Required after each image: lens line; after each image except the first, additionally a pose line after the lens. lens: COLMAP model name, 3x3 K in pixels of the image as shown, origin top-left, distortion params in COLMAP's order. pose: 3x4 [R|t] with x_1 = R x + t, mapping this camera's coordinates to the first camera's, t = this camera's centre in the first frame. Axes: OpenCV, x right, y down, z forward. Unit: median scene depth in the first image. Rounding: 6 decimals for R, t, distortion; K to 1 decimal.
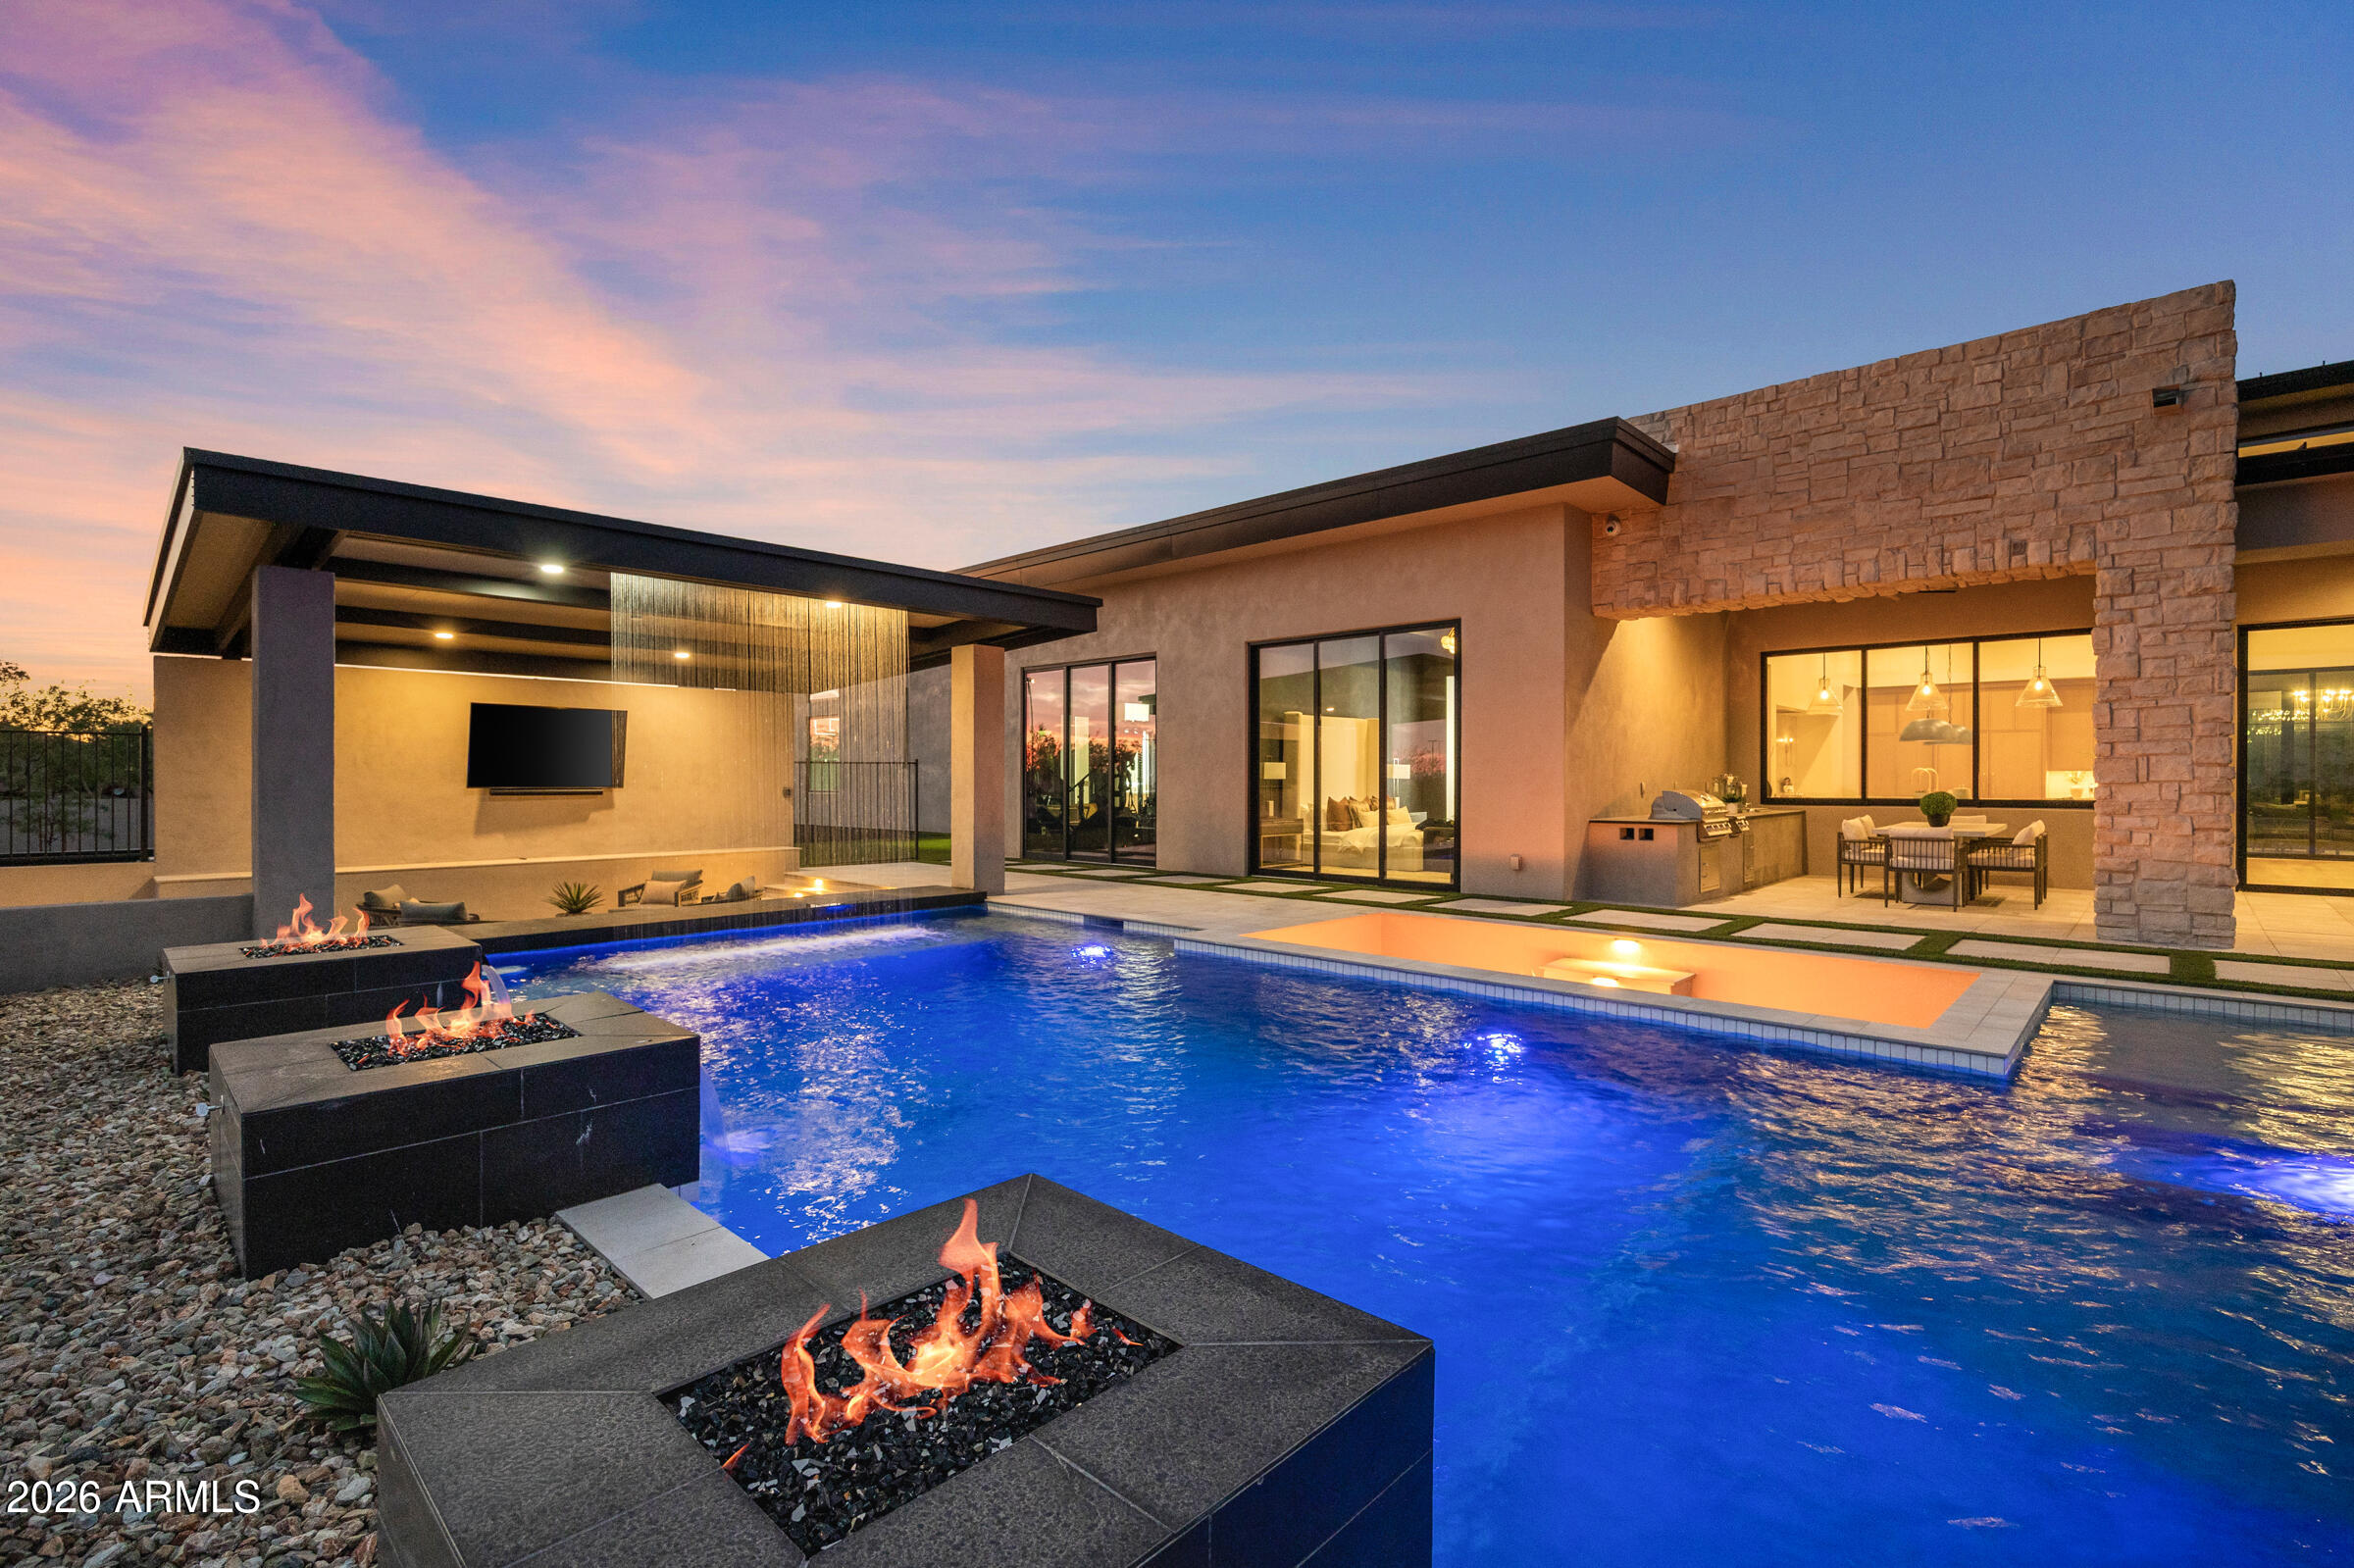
lens RADIAL K [[1063.0, 0, 1174.5], [0, 1063.0, 783.3], [0, 0, 1]] dist [-0.014772, 0.000450]
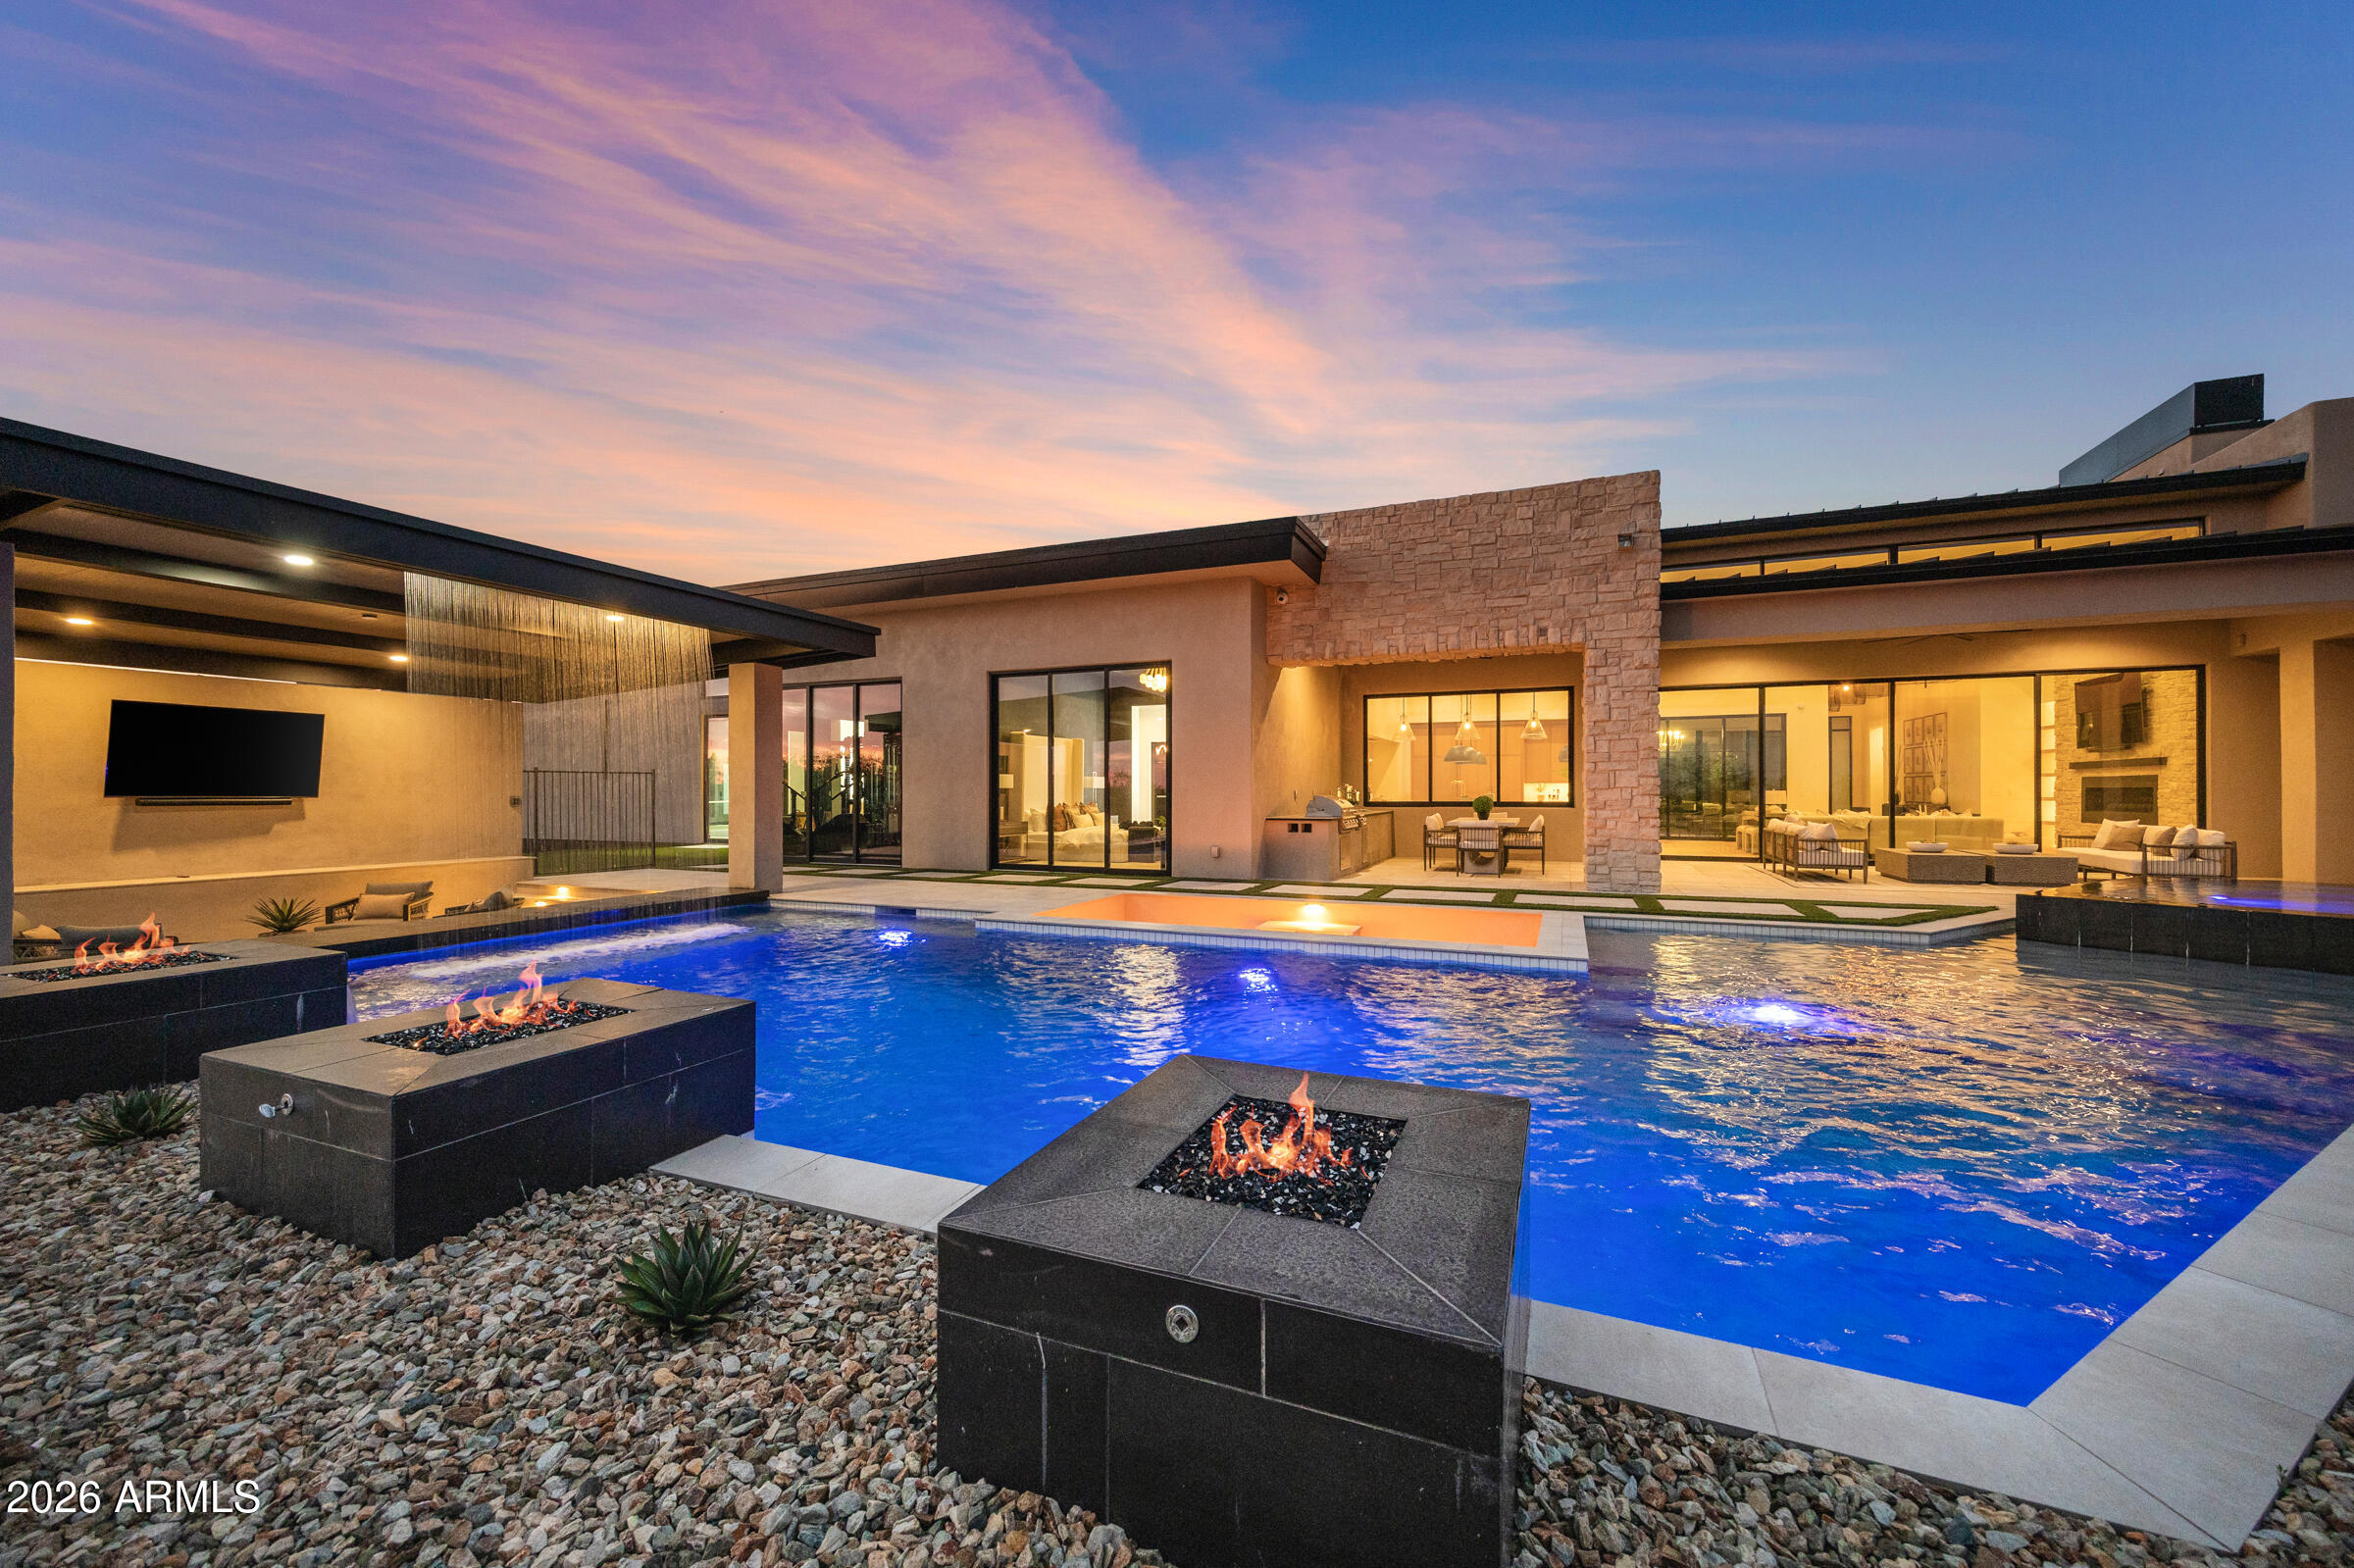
lens RADIAL K [[911.9, 0, 1182.5], [0, 911.9, 788.5], [0, 0, 1]] dist [0.001766, 0.000309]
pose [[0.935098, -0.000549, 0.354390, -0.110818], [0.003153, 0.999972, -0.006772, 0.005351], [-0.354376, 0.007450, 0.935073, -0.024505]]
